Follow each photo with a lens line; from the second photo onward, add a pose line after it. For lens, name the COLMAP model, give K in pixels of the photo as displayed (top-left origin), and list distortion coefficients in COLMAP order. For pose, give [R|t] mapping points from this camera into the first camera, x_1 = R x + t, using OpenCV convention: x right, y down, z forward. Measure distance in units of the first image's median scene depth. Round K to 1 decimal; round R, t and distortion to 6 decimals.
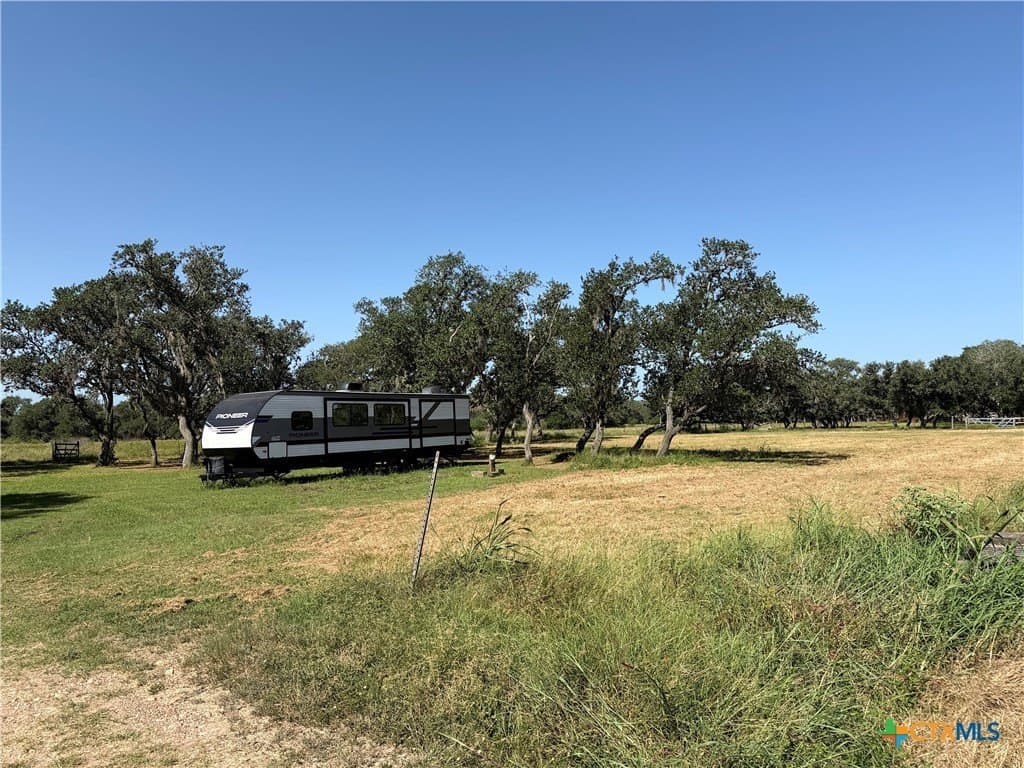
lens RADIAL K [[717.1, 0, 512.0], [0, 717.1, 384.0], [0, 0, 1]] dist [0.076700, -0.098335]
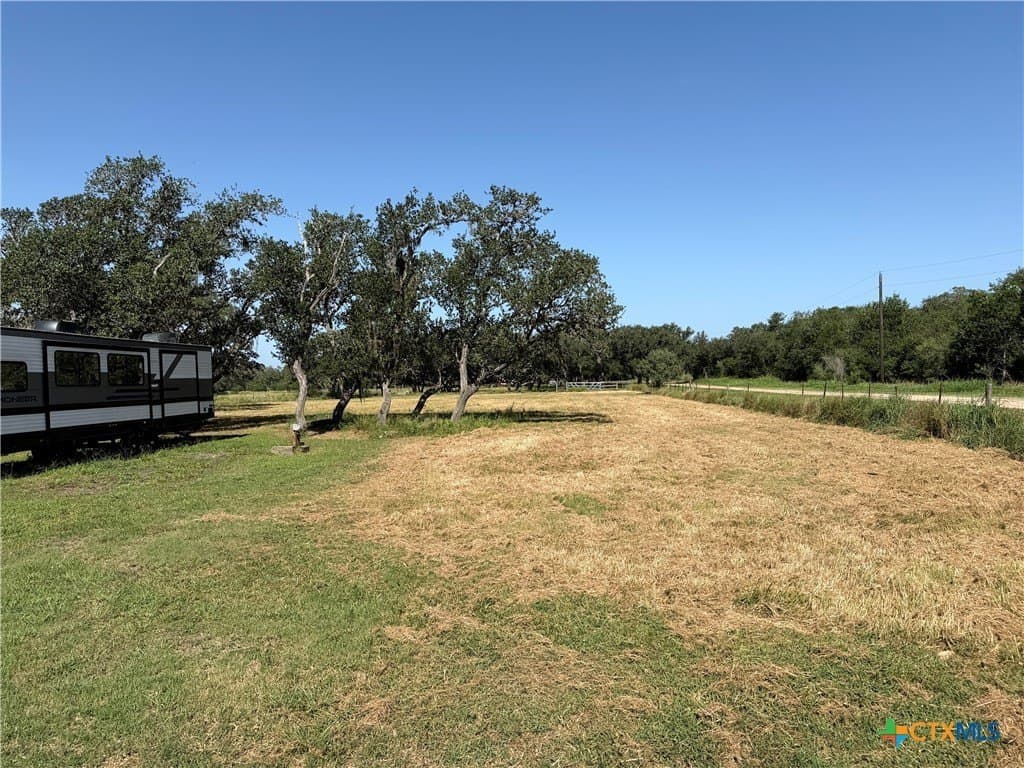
lens RADIAL K [[717.1, 0, 512.0], [0, 717.1, 384.0], [0, 0, 1]] dist [0.076700, -0.098335]
pose [[0.828791, -0.002516, 0.559553, -0.242359], [-0.020773, 0.999162, 0.035260, 0.022630], [-0.559173, -0.040847, 0.828044, 0.211855]]
